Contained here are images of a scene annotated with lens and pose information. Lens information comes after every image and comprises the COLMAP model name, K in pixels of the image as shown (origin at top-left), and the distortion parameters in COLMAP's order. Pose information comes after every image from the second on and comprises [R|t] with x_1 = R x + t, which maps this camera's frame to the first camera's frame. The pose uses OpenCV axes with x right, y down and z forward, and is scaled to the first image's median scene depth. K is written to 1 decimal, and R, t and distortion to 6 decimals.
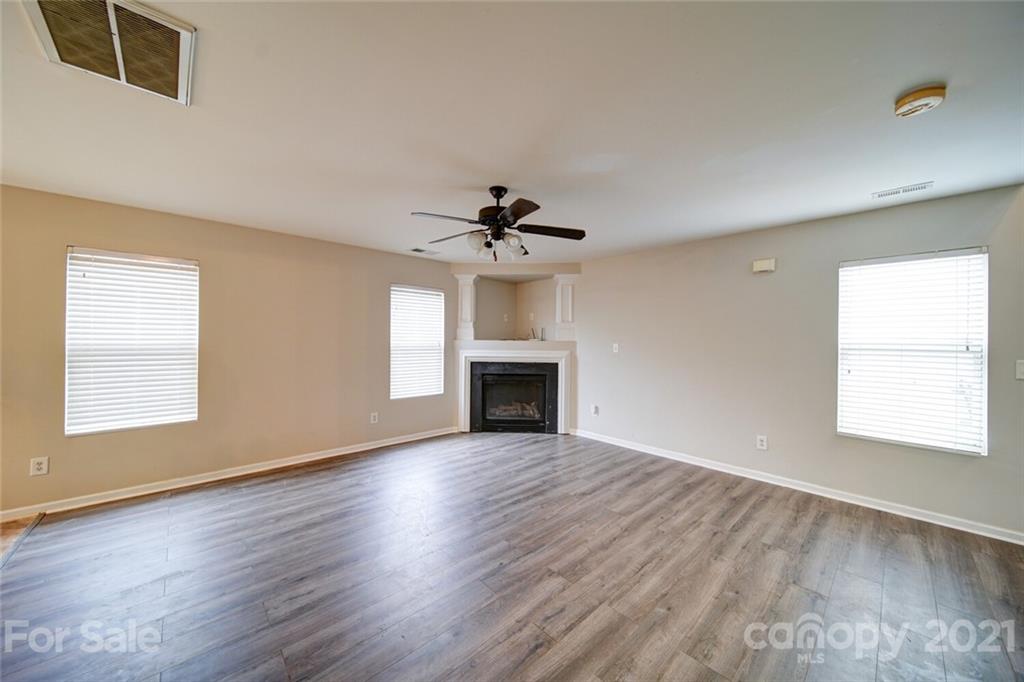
lens RADIAL K [[362.1, 0, 511.5], [0, 362.1, 341.1], [0, 0, 1]] dist [0.002072, 0.000099]
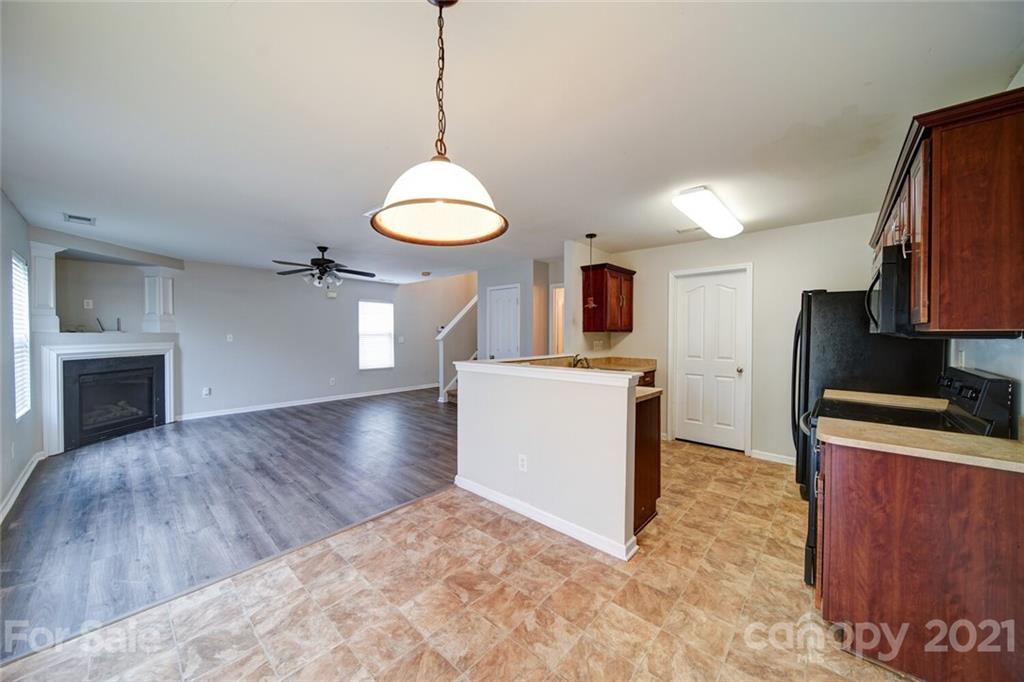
lens RADIAL K [[362.1, 0, 512.1], [0, 362.1, 336.9], [0, 0, 1]] dist [0.002072, 0.000099]
pose [[-0.082527, -0.018982, 0.996408, -0.969183], [0.000014, 0.999819, 0.019048, -0.008535], [-0.996589, 0.001586, -0.082512, 0.114947]]
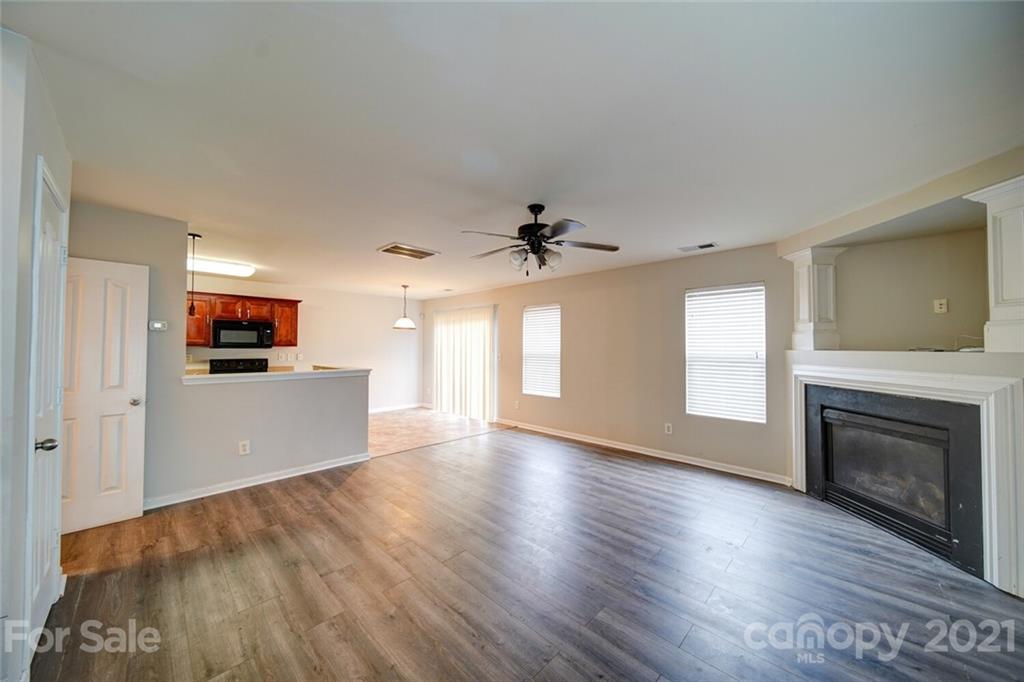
lens RADIAL K [[362.1, 0, 514.5], [0, 362.1, 343.0], [0, 0, 1]] dist [0.002072, 0.000099]
pose [[0.048277, -0.021194, -0.998609, 0.518734], [-0.005665, 0.999753, -0.021492, 0.001071], [0.998818, 0.006695, 0.048145, 0.455205]]
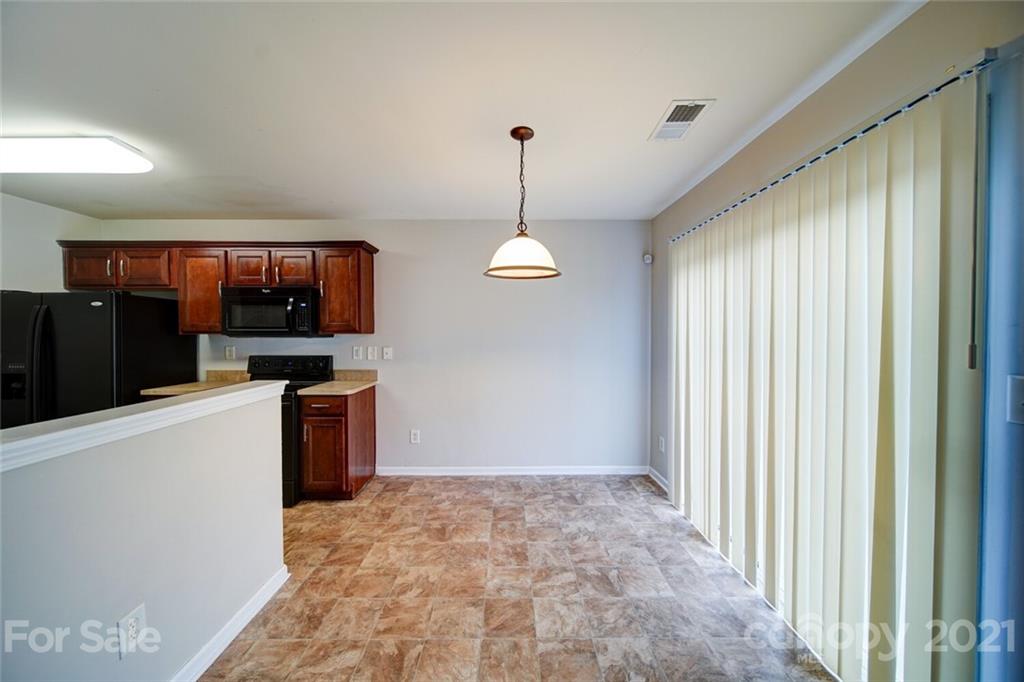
lens RADIAL K [[362.1, 0, 507.3], [0, 362.1, 341.0], [0, 0, 1]] dist [0.002072, 0.000099]
pose [[-0.685072, 0.005012, -0.728459, -0.450140], [-0.007126, 0.999882, 0.013582, -0.007315], [0.728441, 0.014496, -0.684955, 0.389338]]
